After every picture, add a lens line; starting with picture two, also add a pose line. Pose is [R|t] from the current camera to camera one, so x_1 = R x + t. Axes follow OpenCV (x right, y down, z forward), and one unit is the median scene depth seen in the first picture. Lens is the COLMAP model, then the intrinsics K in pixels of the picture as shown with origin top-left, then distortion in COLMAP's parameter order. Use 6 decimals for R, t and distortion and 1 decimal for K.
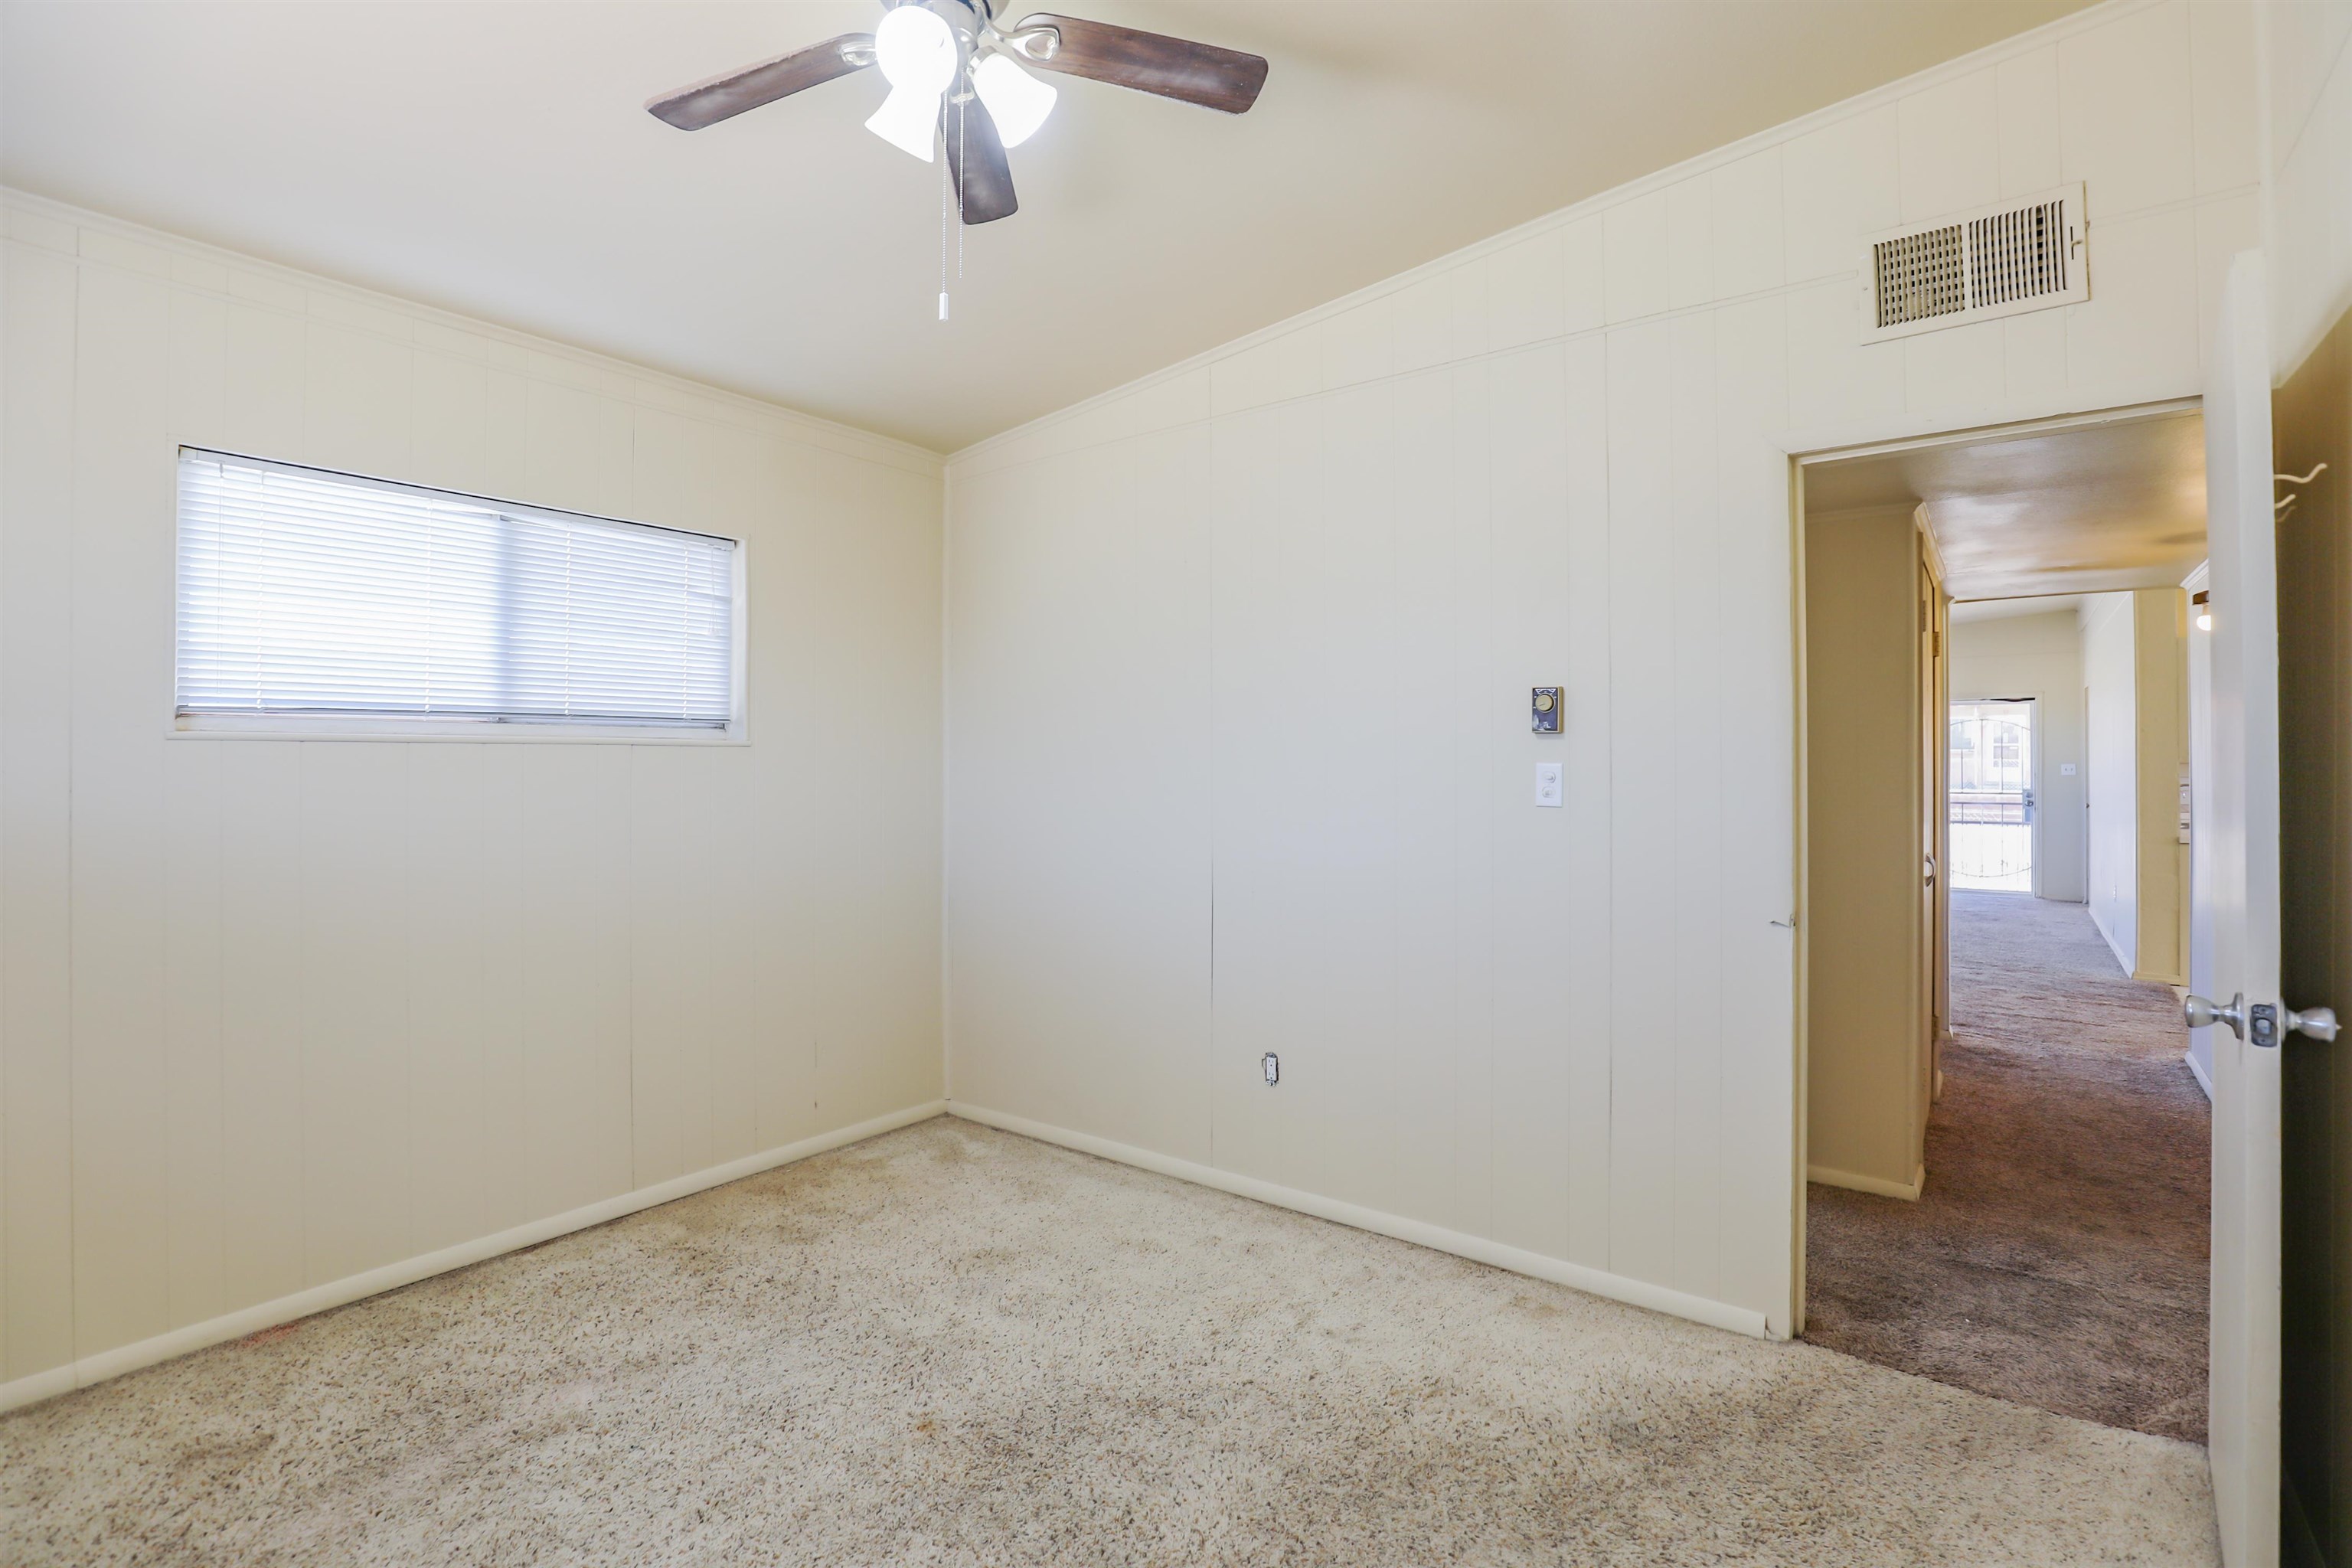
lens RADIAL K [[1089.1, 0, 1176.0], [0, 1089.1, 784.0], [0, 0, 1]] dist [-0.018851, 0.000628]
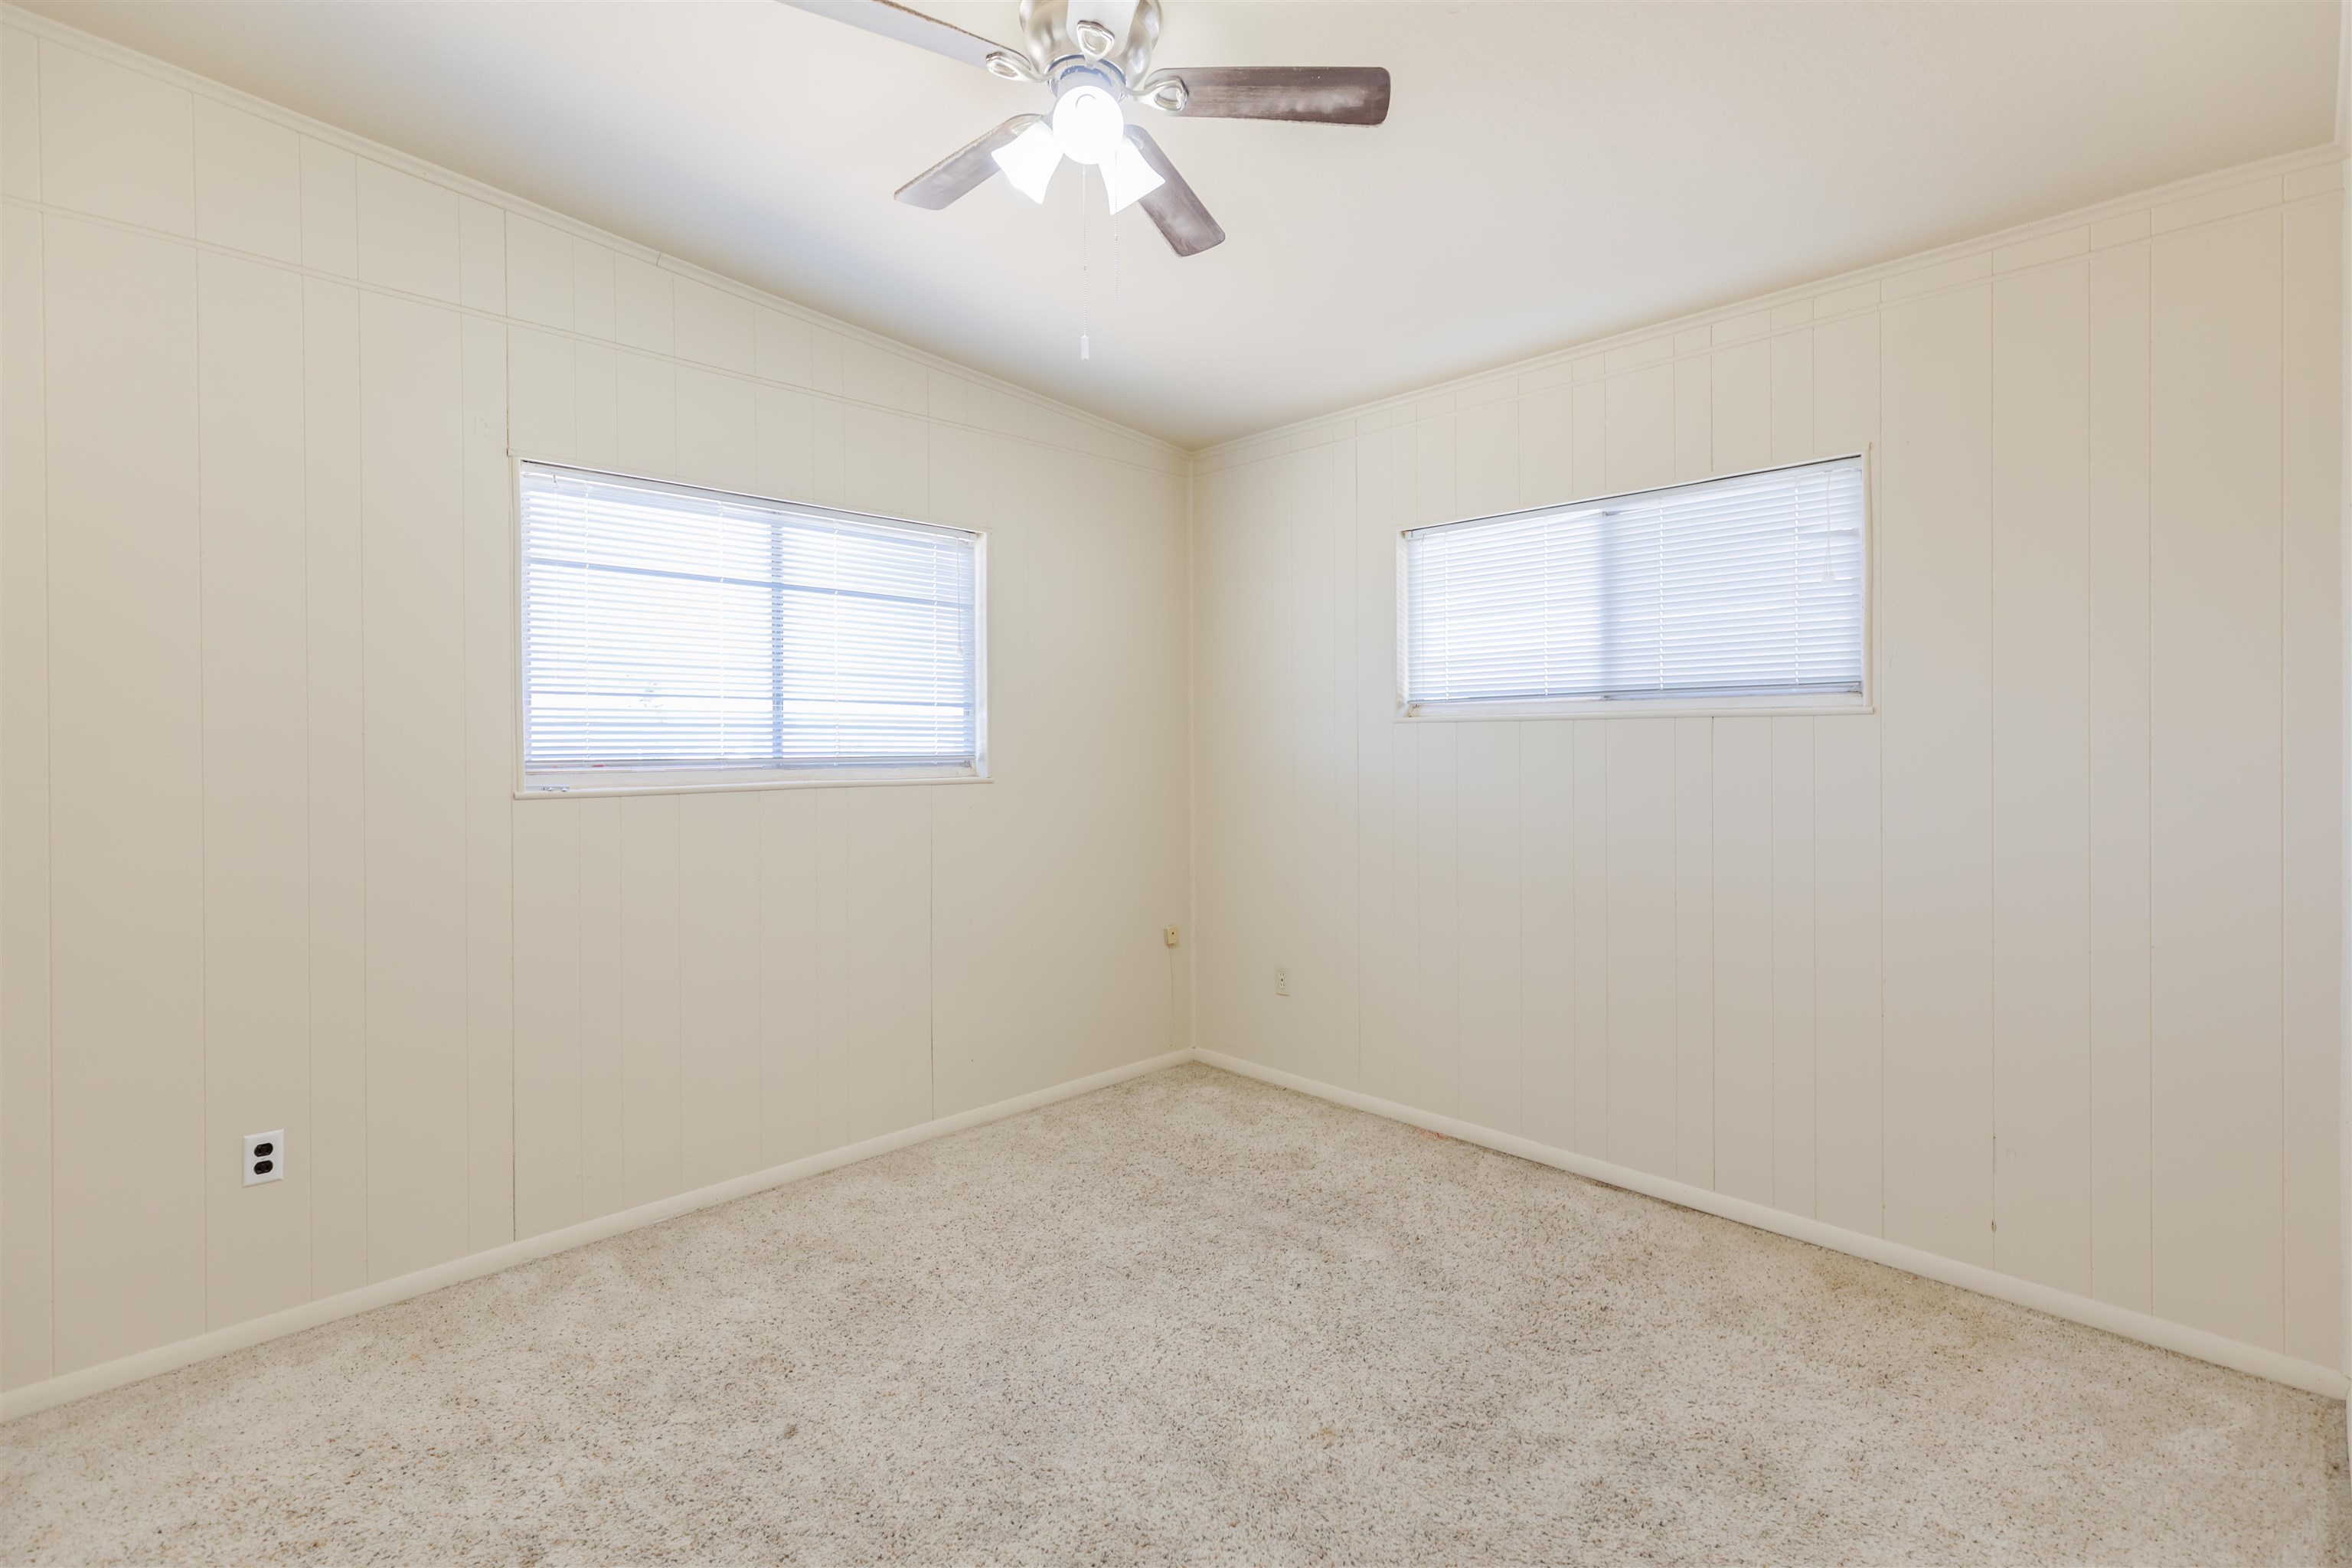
lens RADIAL K [[1072.8, 0, 1170.0], [0, 1072.8, 779.2], [0, 0, 1]] dist [0.001036, -0.000188]
pose [[-0.132780, 0.042856, -0.990219, 0.570077], [-0.010361, 0.998950, 0.044623, -0.023321], [0.991091, 0.016185, -0.132197, 0.782330]]
